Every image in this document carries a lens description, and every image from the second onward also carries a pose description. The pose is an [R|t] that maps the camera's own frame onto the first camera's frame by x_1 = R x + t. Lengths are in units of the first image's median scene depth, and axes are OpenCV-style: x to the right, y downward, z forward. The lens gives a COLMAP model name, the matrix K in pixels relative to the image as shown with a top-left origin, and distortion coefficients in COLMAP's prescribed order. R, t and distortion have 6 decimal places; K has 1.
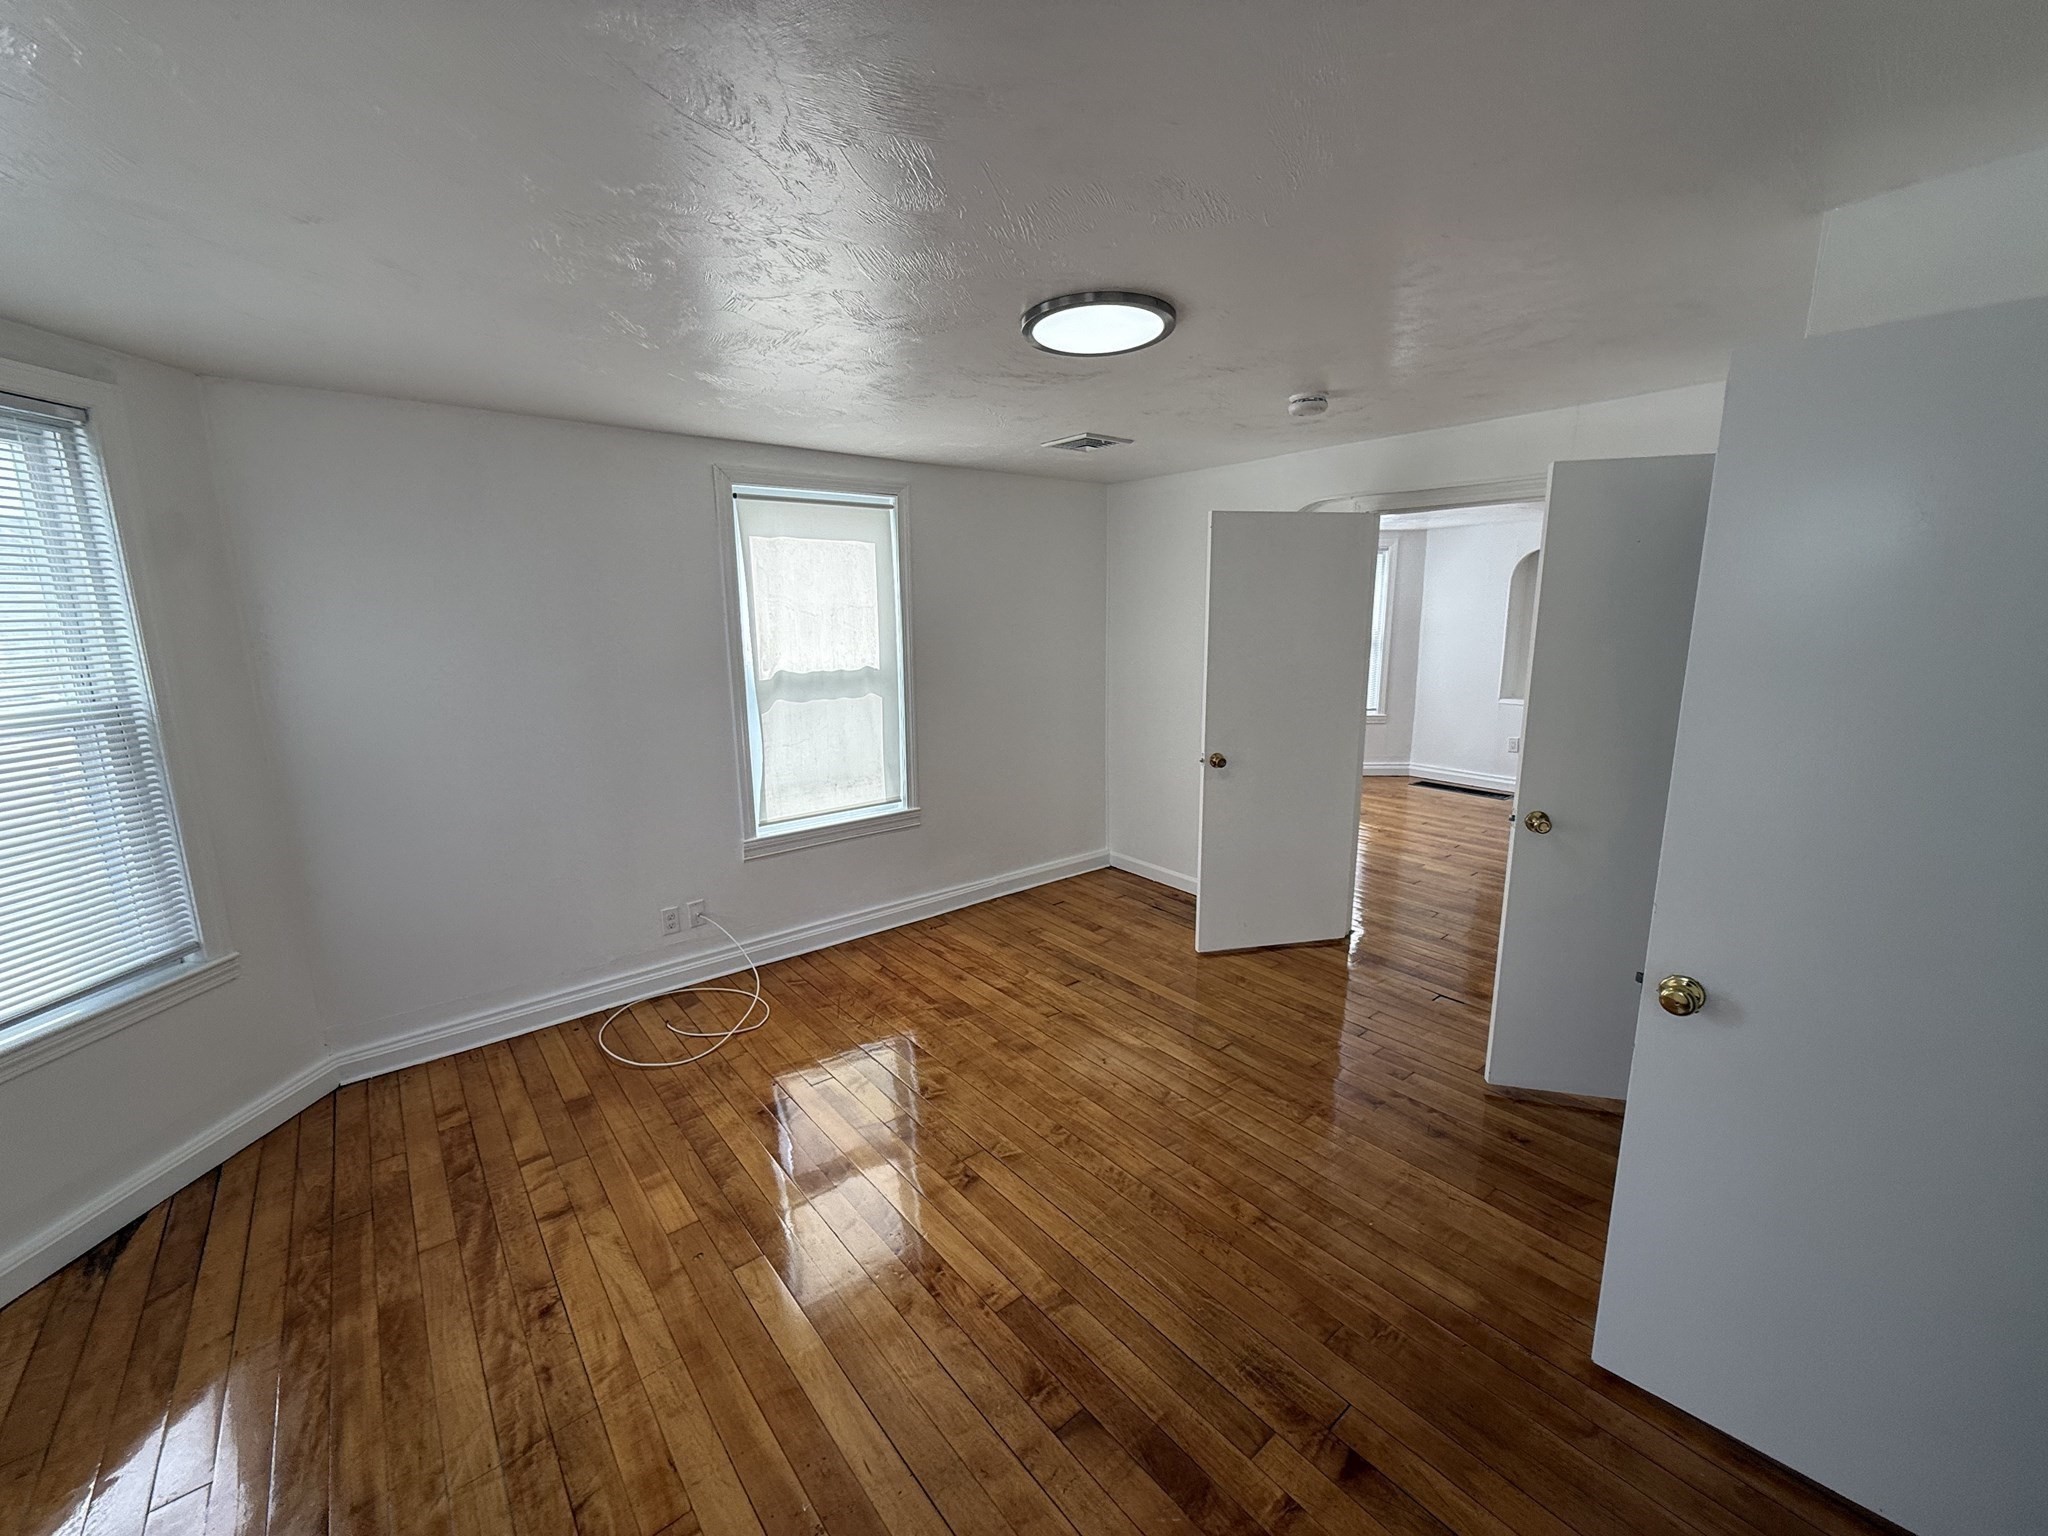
lens RADIAL K [[813.2, 0, 1030.4], [0, 813.2, 770.6], [0, 0, 1]] dist [0.000753, 0.000299]
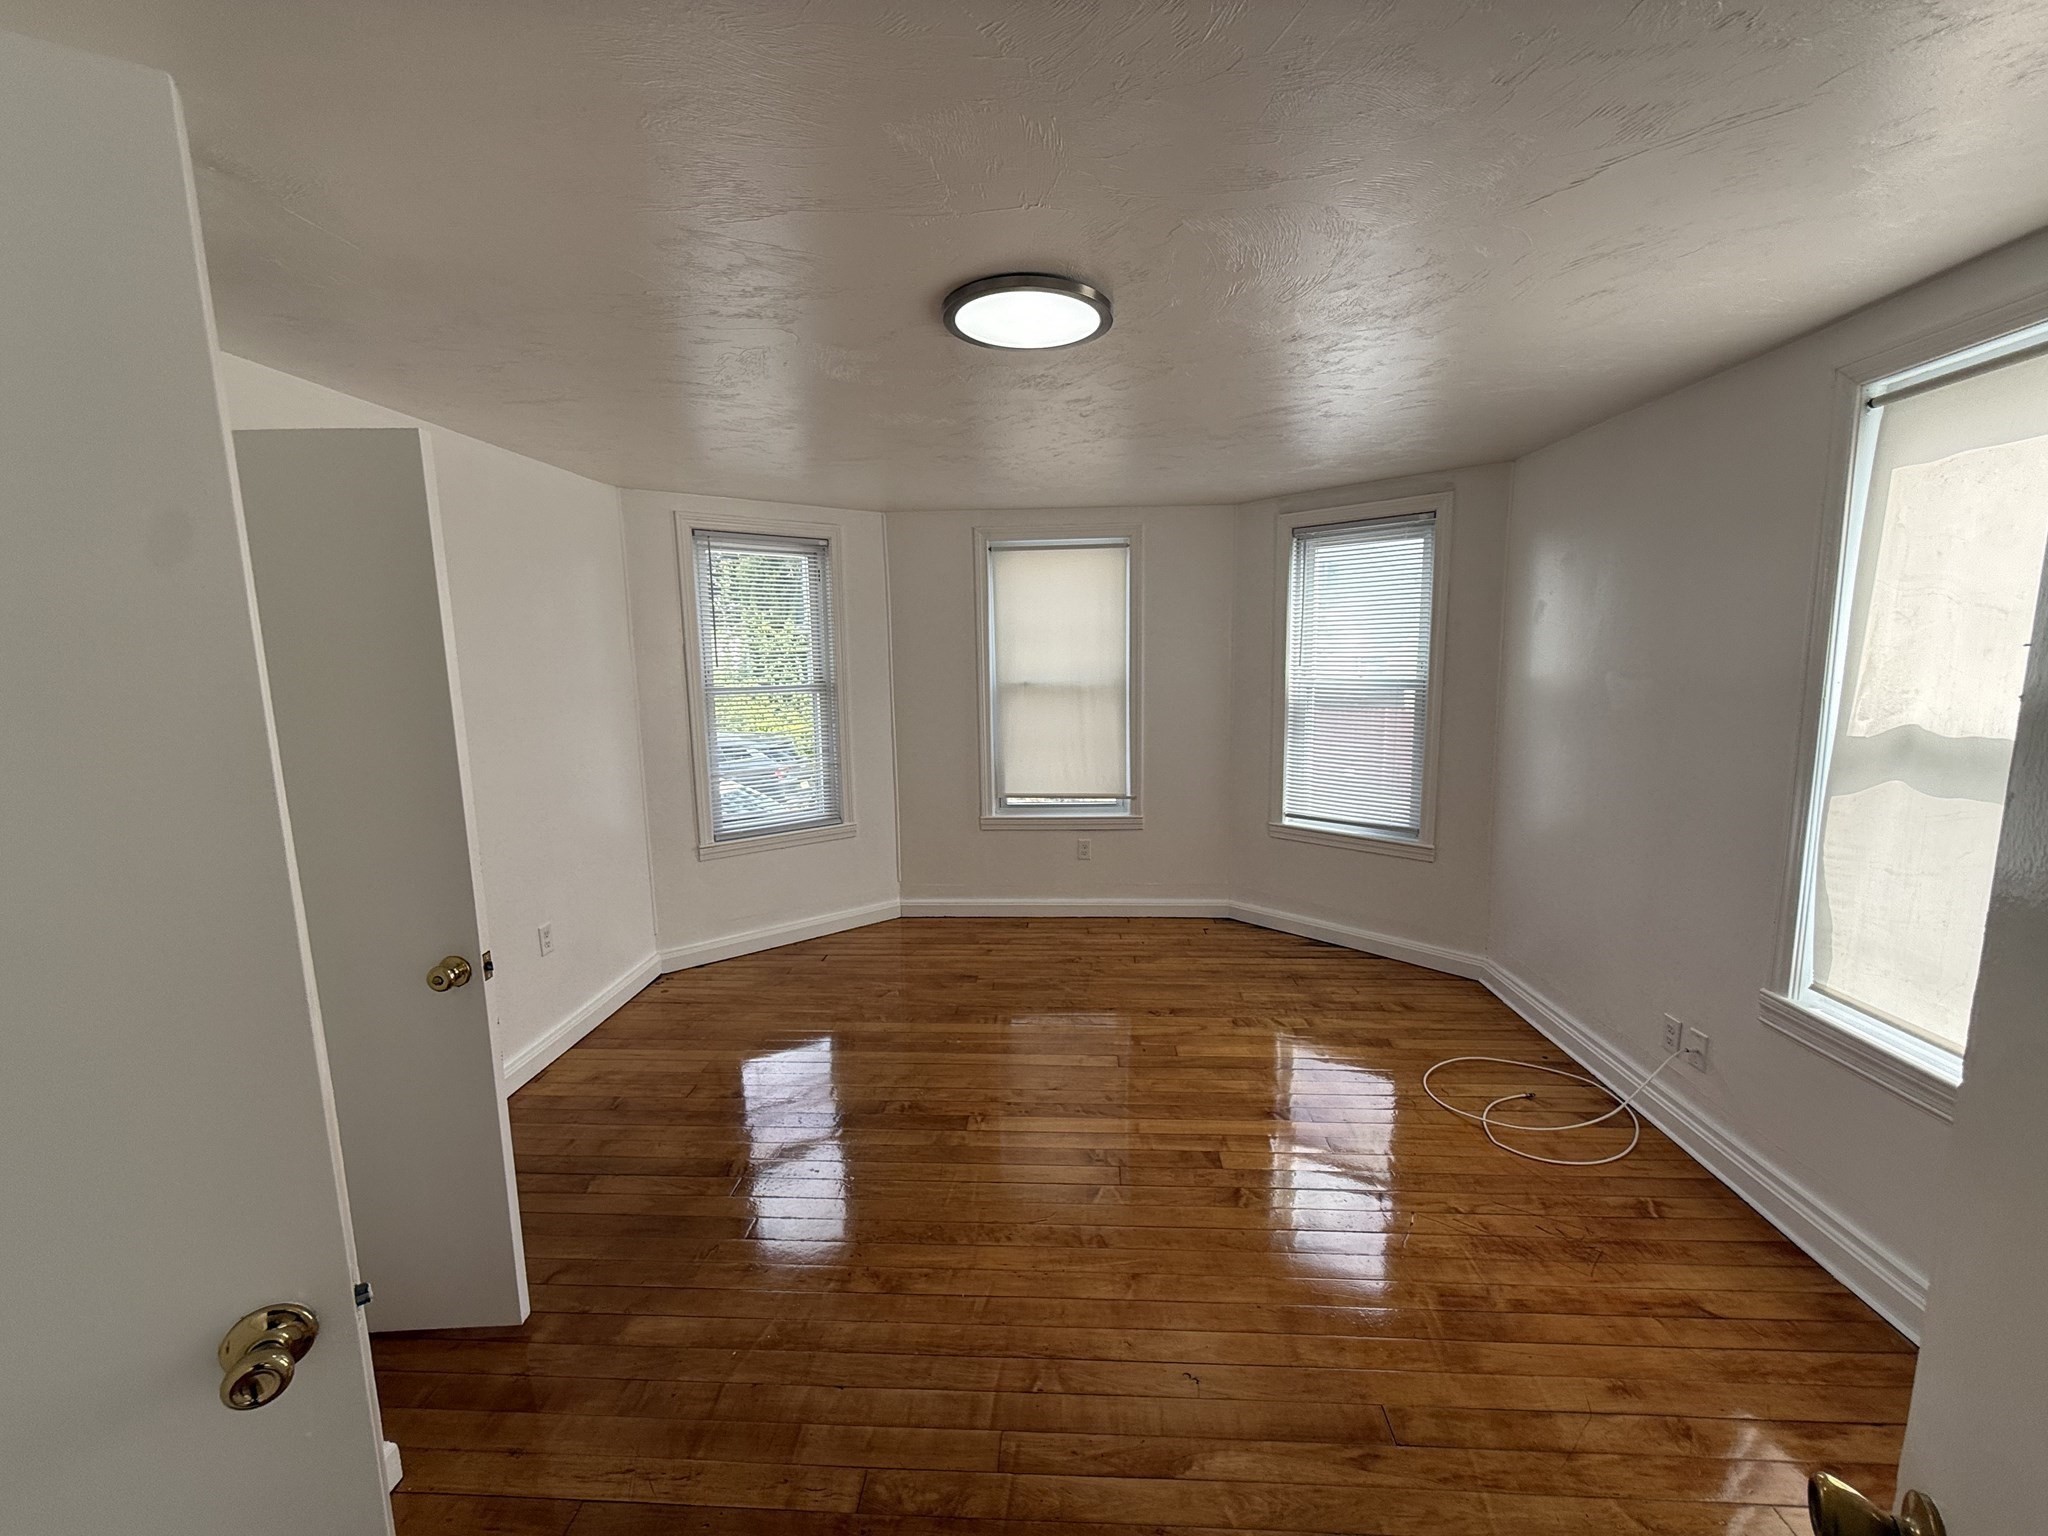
lens RADIAL K [[829.4, 0, 1024.0], [0, 829.4, 768.0], [0, 0, 1]] dist [-0.000631, -0.000037]
pose [[-0.692492, 0.122672, -0.710919, 0.598843], [-0.113912, 0.954482, 0.275659, -0.238353], [0.712375, 0.271874, -0.646997, 1.286507]]
